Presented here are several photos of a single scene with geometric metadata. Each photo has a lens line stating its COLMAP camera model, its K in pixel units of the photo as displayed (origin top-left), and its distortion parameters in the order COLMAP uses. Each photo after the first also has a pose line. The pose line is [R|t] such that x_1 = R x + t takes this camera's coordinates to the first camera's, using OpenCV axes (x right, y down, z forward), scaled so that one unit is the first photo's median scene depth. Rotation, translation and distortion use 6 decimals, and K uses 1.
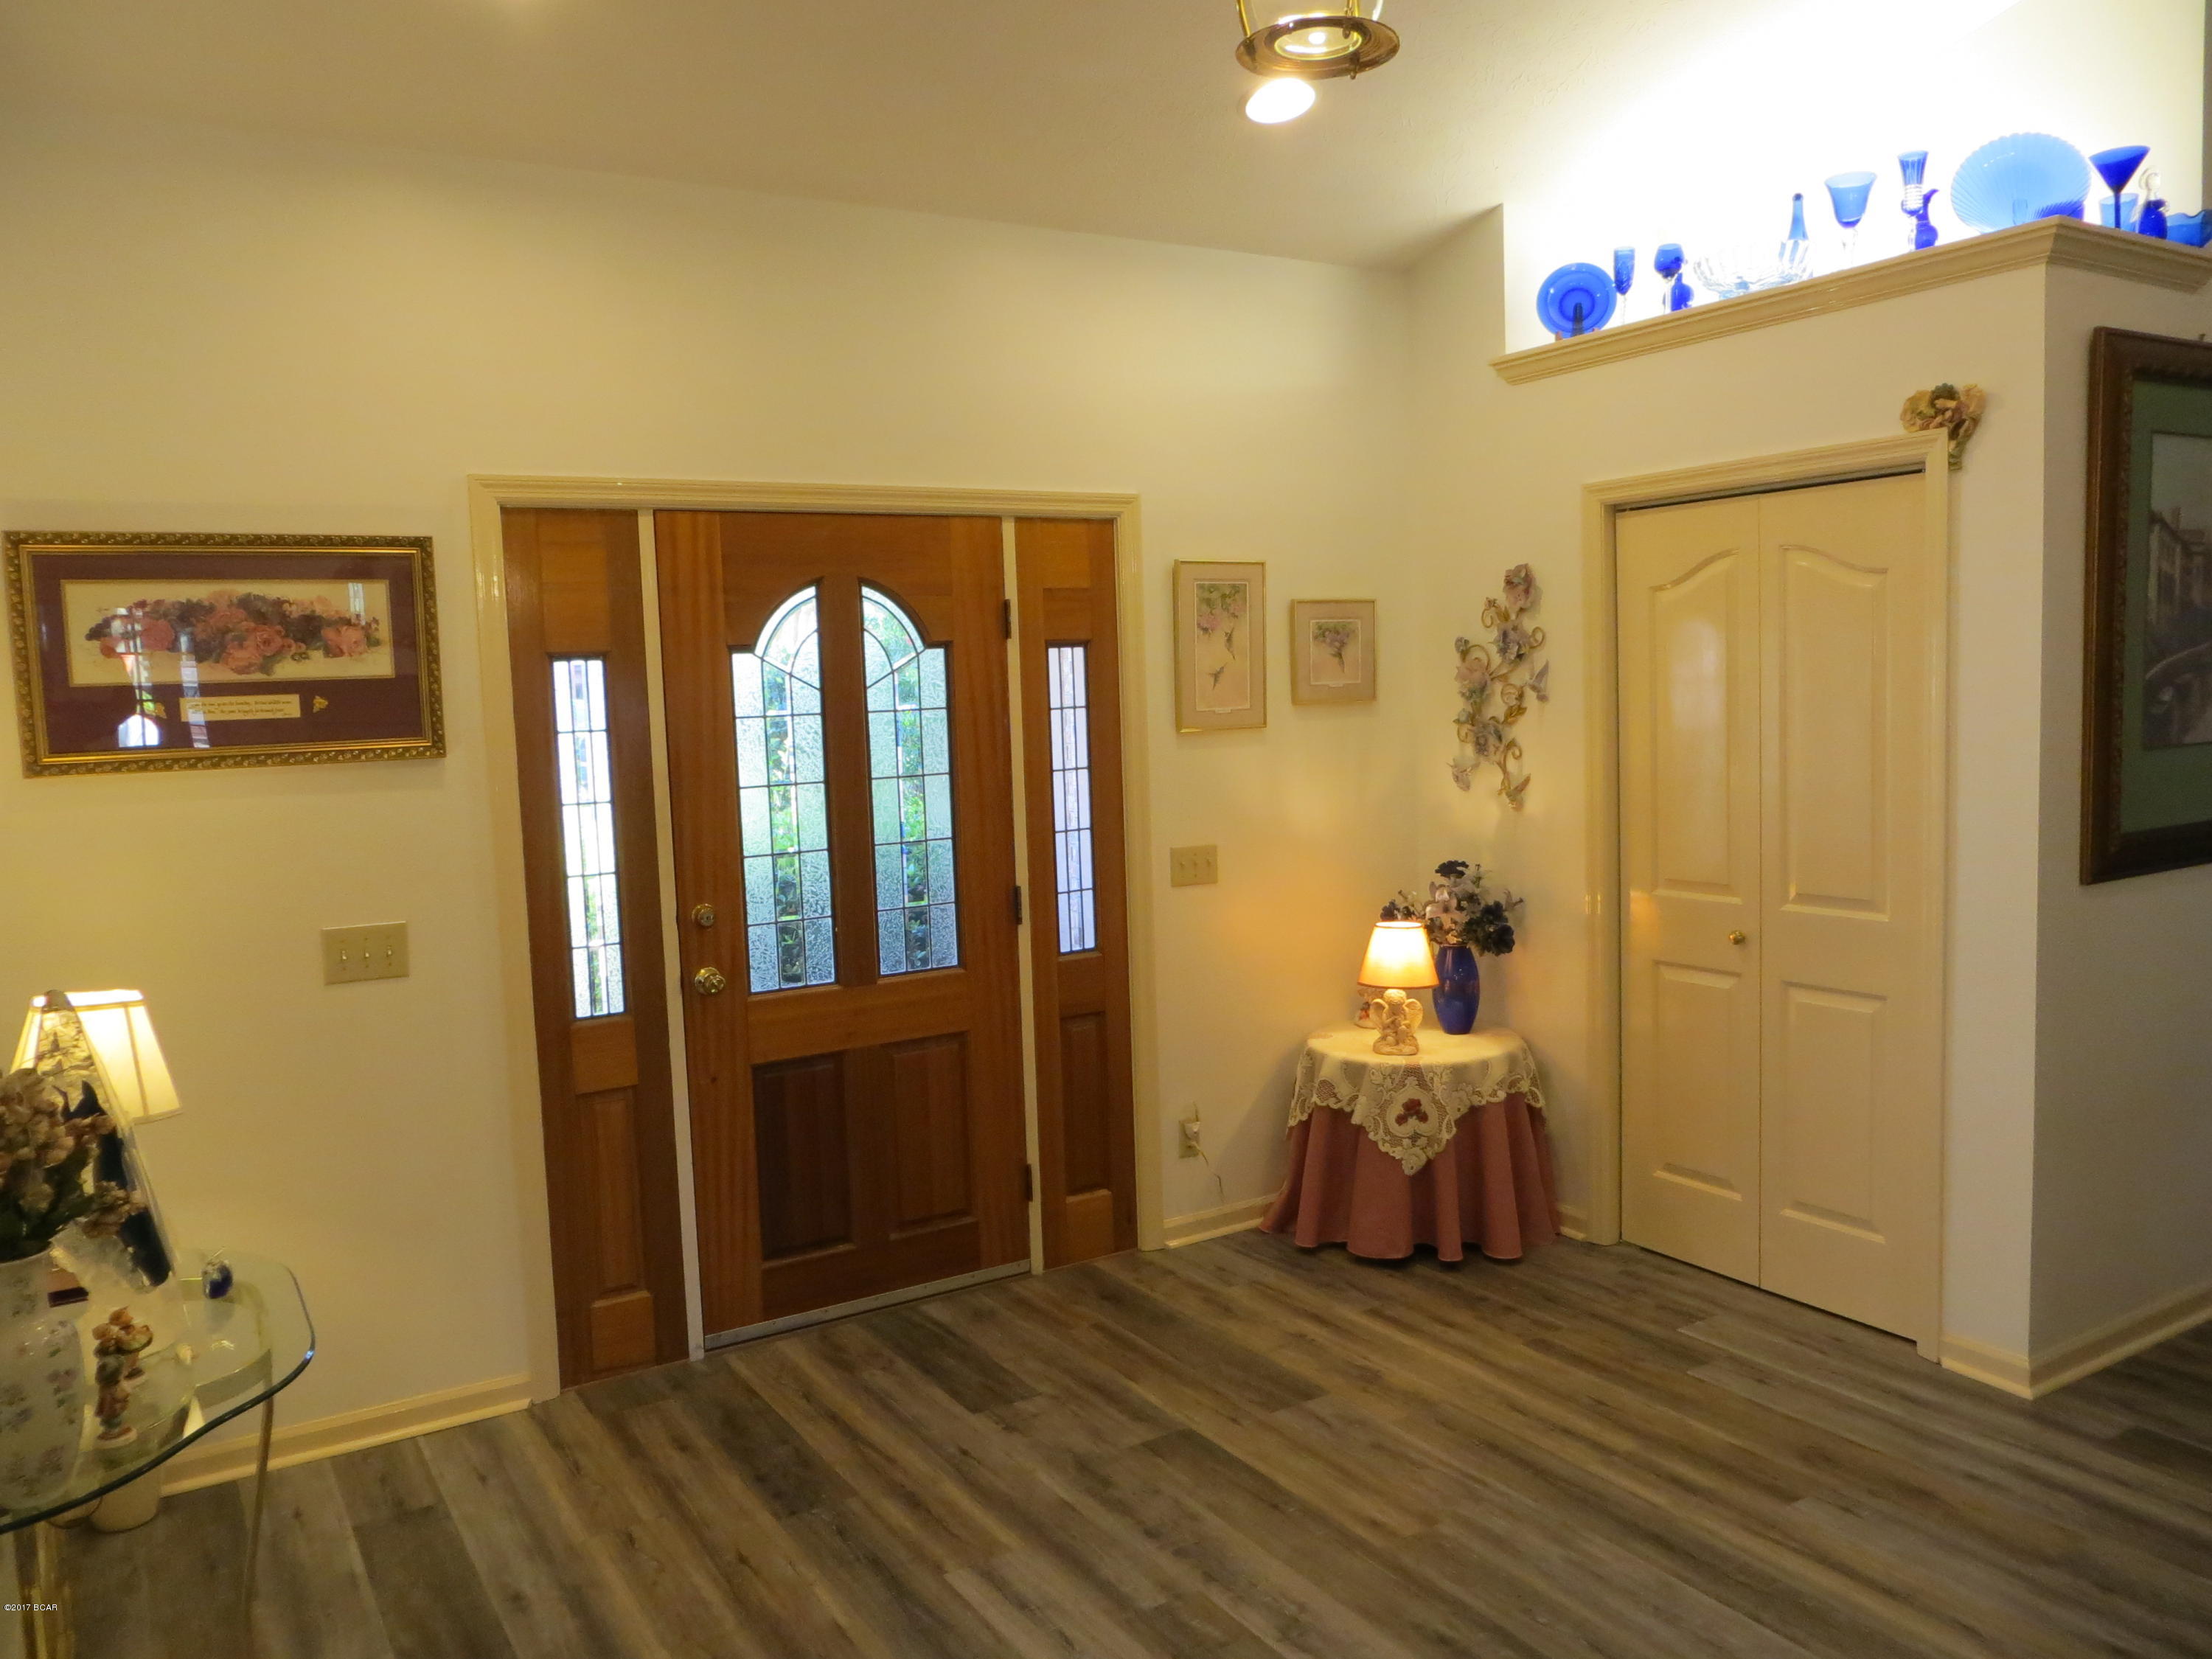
lens RADIAL K [[1664.1, 0, 1106.0], [0, 1664.1, 829.5], [0, 0, 1]] dist [-0.010429, -0.004414]
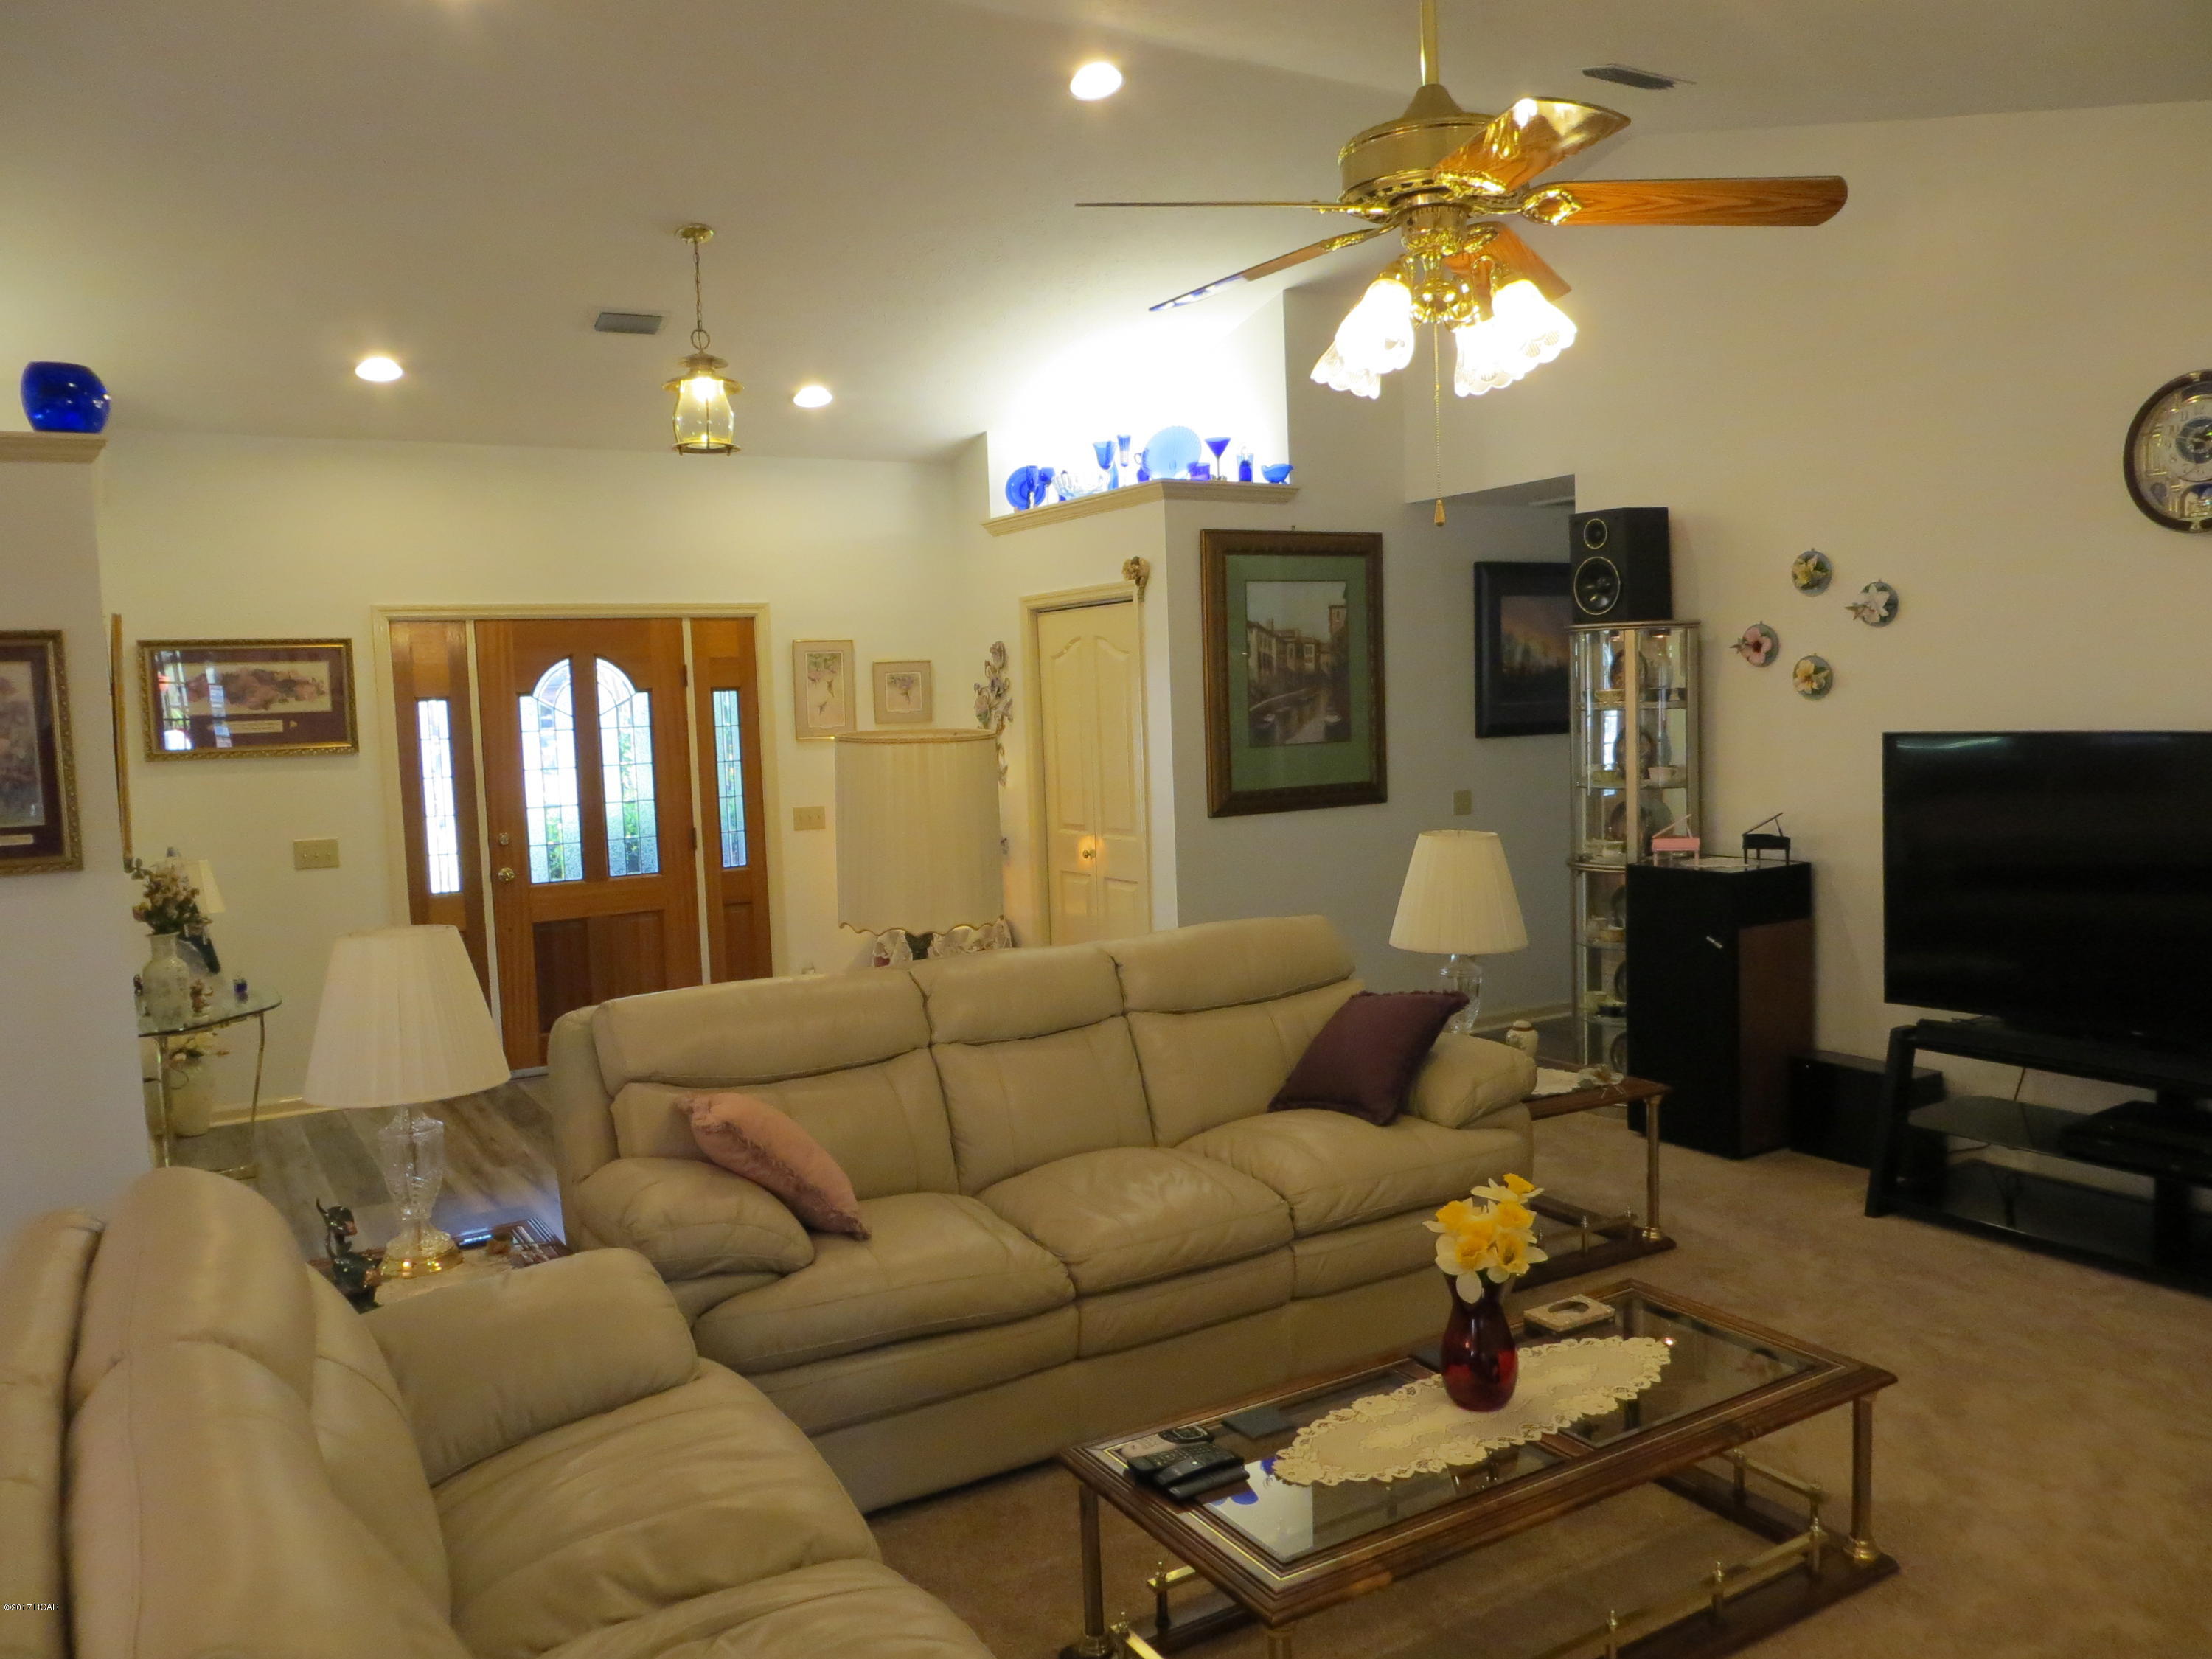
lens RADIAL K [[1664.1, 0, 1106.0], [0, 1664.1, 829.5], [0, 0, 1]] dist [-0.010429, -0.004414]
pose [[0.999959, -0.000590, -0.009036, 0.415647], [0.000502, 0.999952, -0.009752, 0.055828], [0.009042, 0.009747, 0.999912, -0.782950]]
